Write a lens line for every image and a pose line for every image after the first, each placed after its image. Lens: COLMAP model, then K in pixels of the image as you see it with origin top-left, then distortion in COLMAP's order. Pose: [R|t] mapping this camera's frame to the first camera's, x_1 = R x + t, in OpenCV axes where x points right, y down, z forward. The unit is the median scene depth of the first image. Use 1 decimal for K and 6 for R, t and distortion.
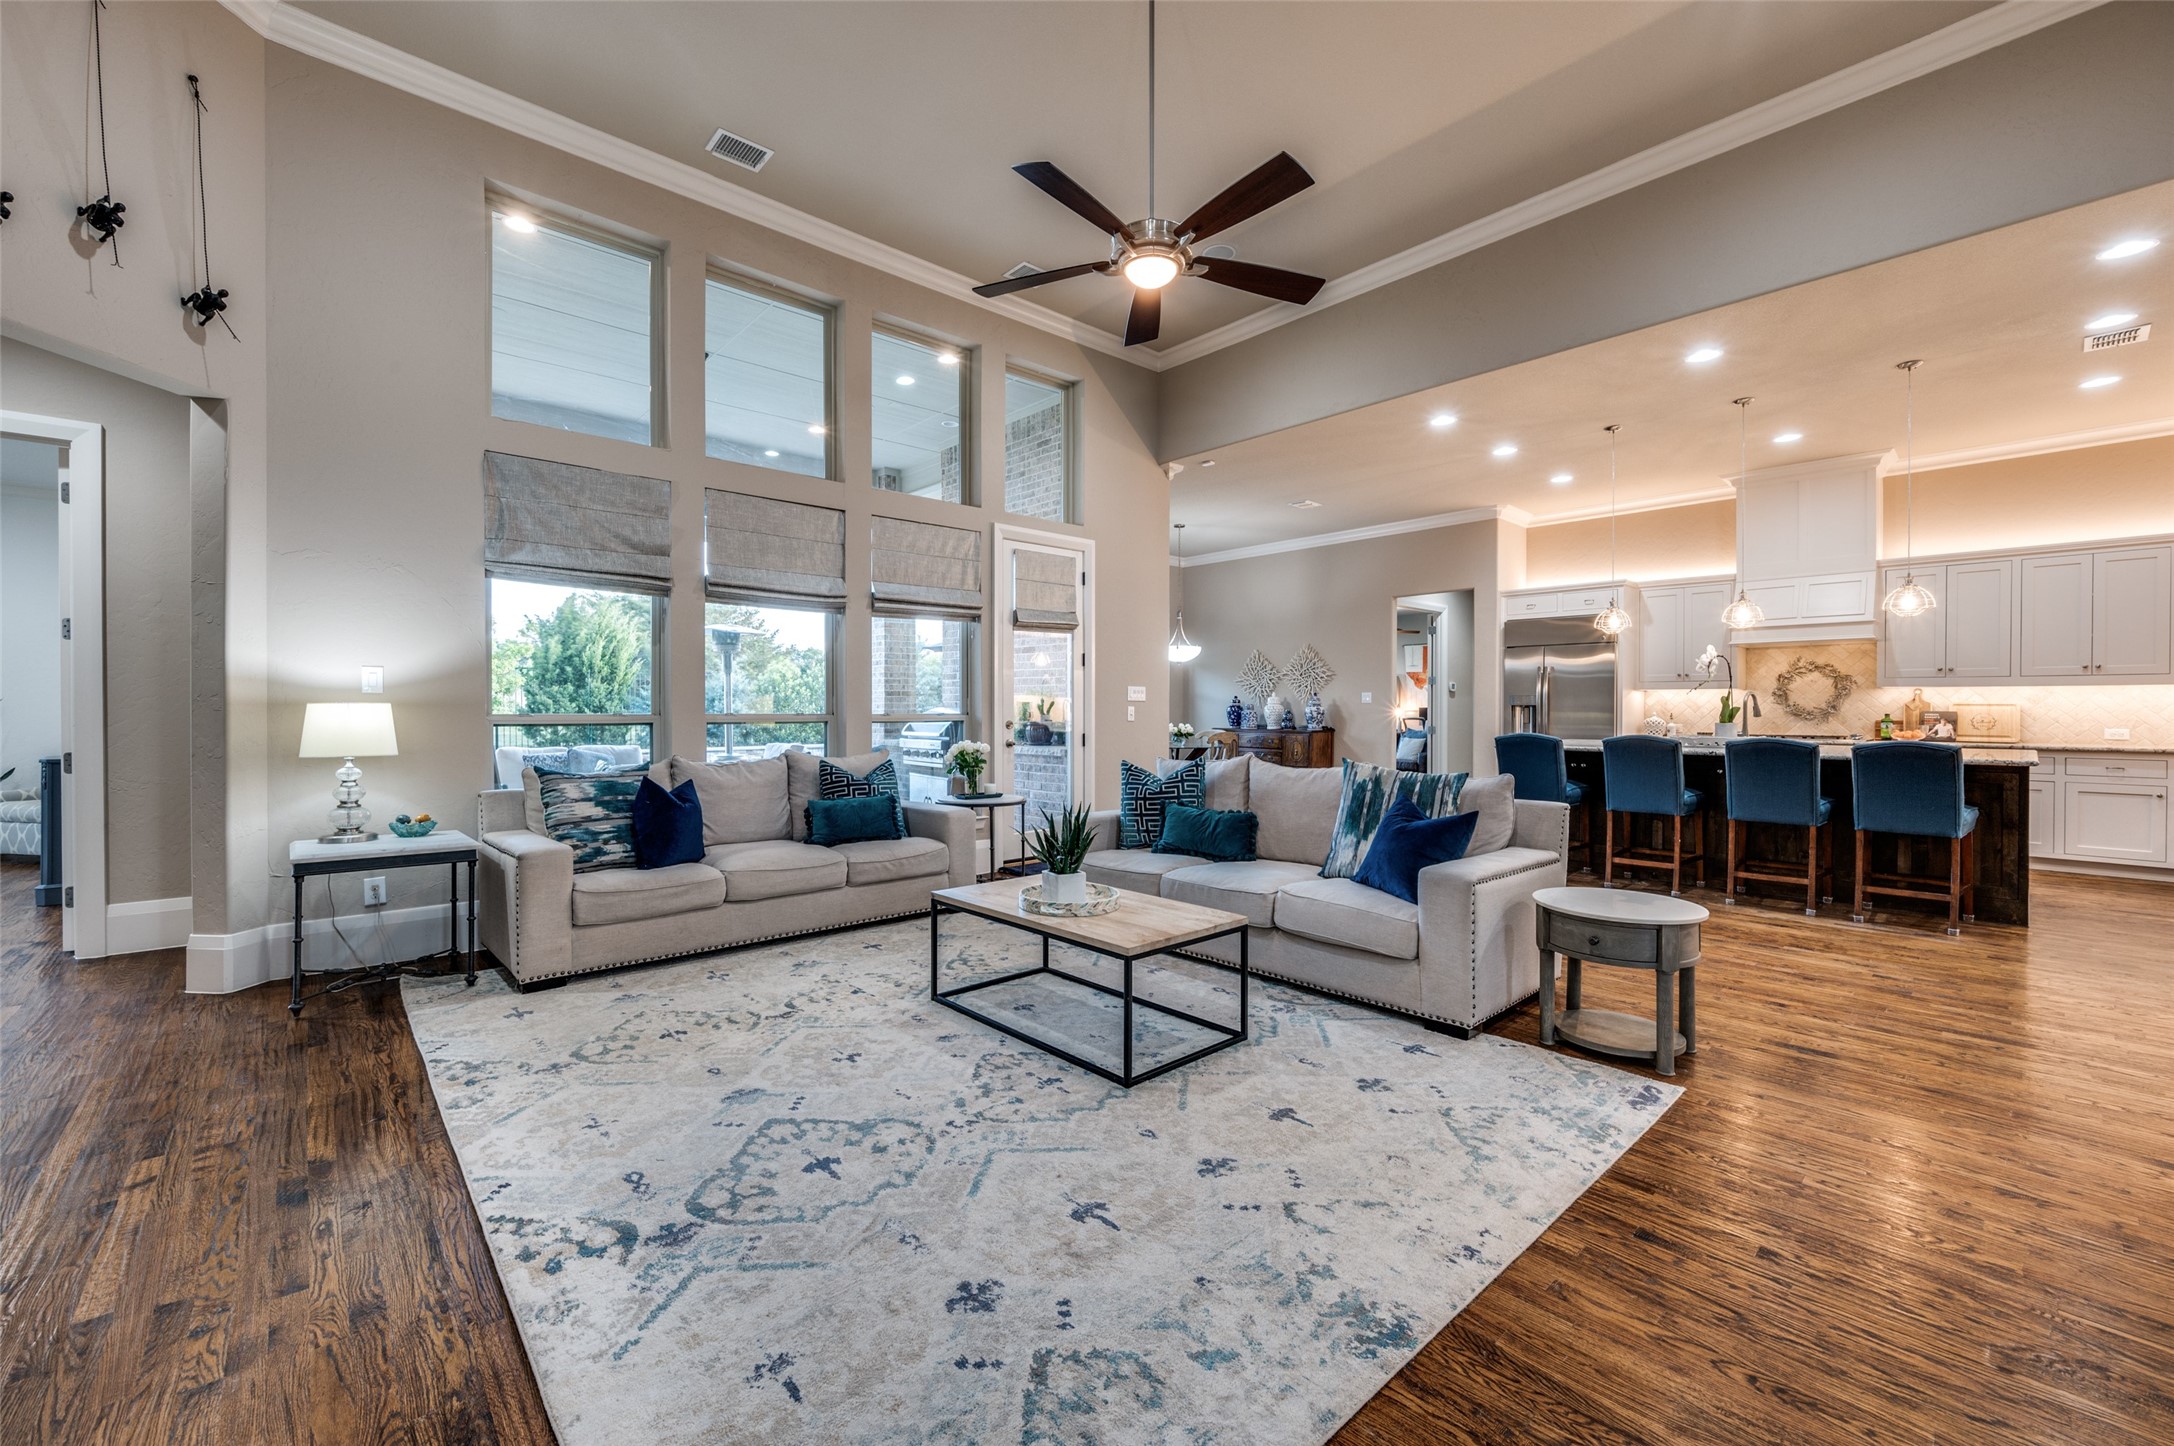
lens RADIAL K [[882.2, 0, 1091.7], [0, 882.2, 714.1], [0, 0, 1]] dist [-0.006108, 0.000870]
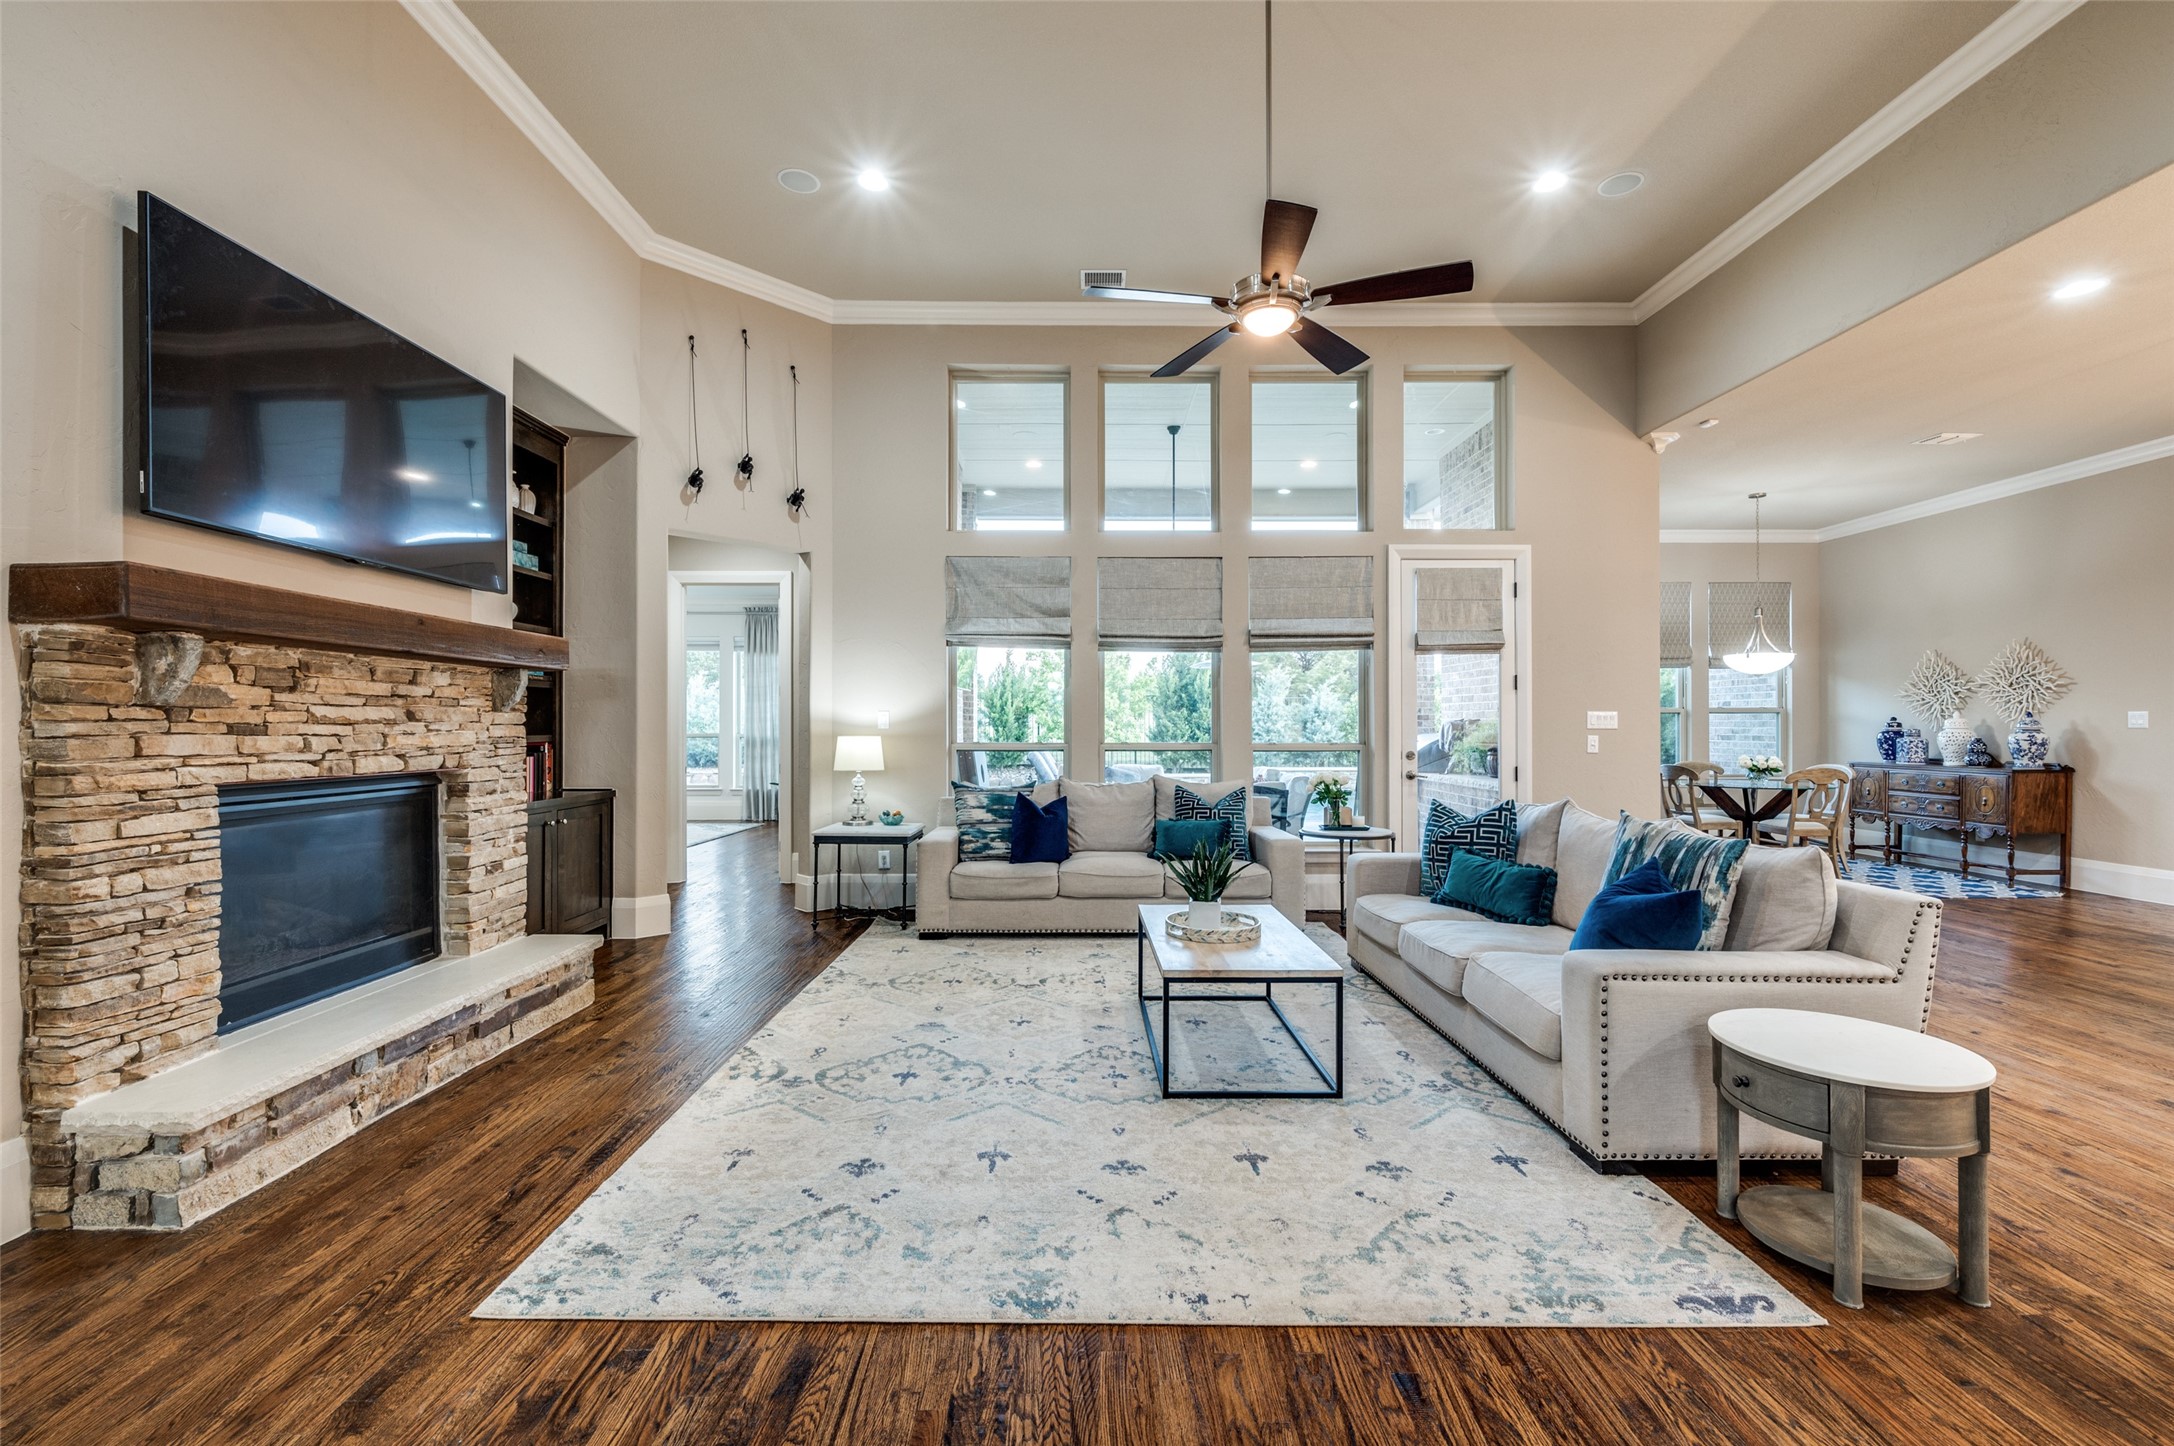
lens RADIAL K [[918.3, 0, 1075.4], [0, 918.3, 721.8], [0, 0, 1]] dist [-0.006559, -0.000369]
pose [[0.738540, -0.004696, -0.674193, 0.491579], [-0.003303, 0.999939, -0.010582, -0.020173], [0.674201, 0.010042, 0.738479, 0.055559]]
